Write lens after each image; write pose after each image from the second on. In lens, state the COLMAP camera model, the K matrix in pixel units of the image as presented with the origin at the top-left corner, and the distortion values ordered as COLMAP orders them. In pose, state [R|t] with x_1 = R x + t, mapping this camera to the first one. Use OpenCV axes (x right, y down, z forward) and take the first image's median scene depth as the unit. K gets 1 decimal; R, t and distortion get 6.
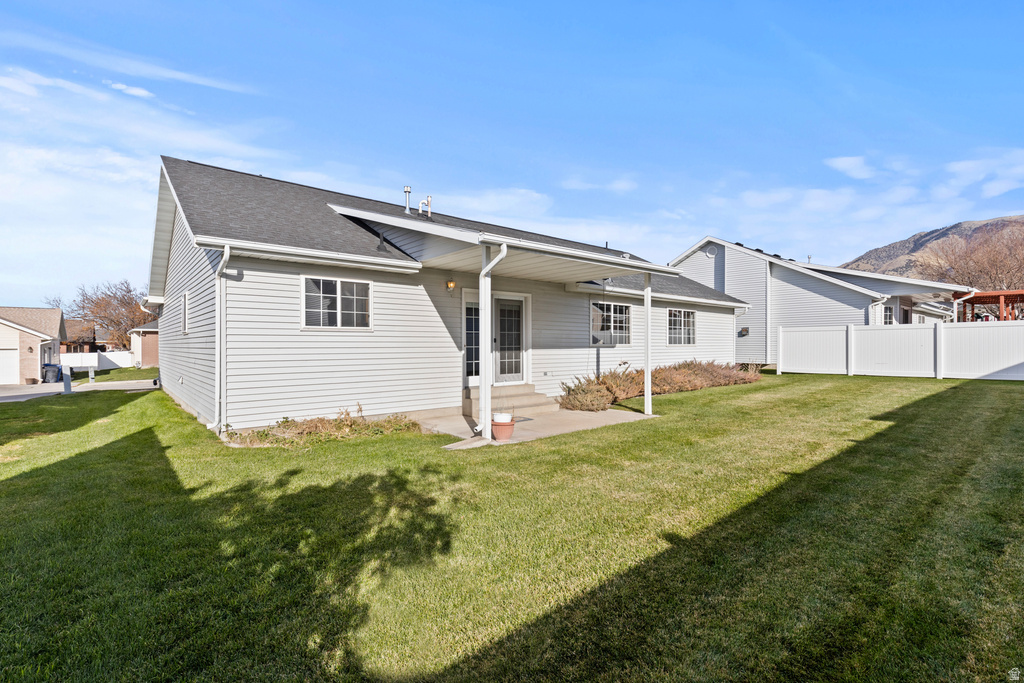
lens RADIAL K [[462.7, 0, 511.5], [0, 462.7, 344.0], [0, 0, 1]] dist [0.006473, -0.000882]
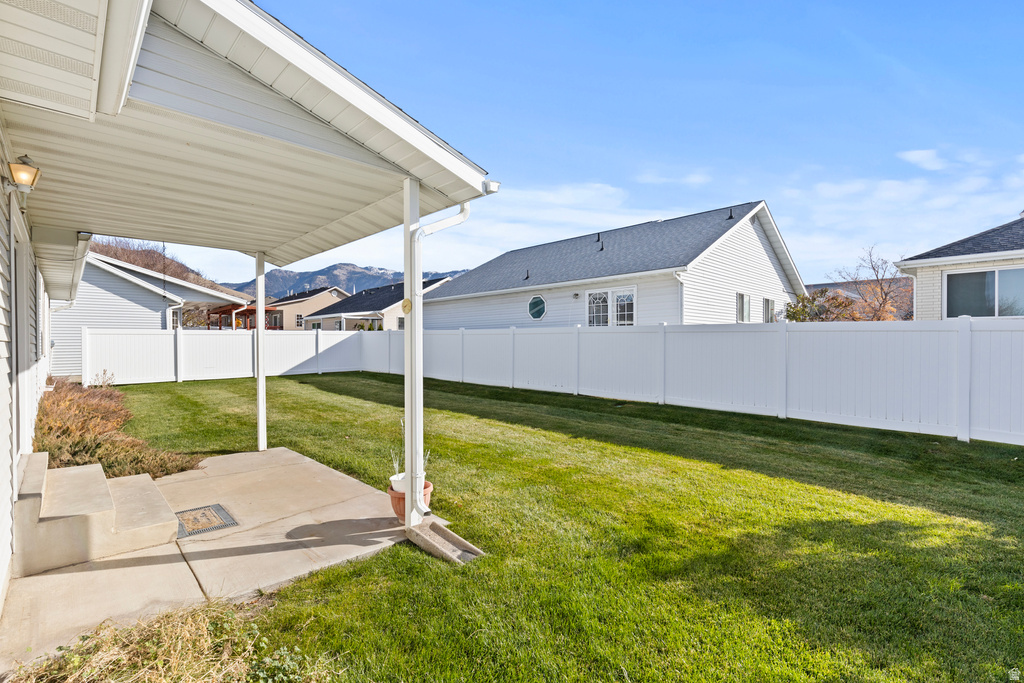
lens RADIAL K [[462.7, 0, 511.7], [0, 462.7, 346.9], [0, 0, 1]] dist [0.006473, -0.000882]
pose [[-0.055624, -0.002676, 0.998448, -0.833574], [0.001925, 0.999994, 0.002787, -0.018177], [-0.998450, 0.002077, -0.055618, 1.218011]]
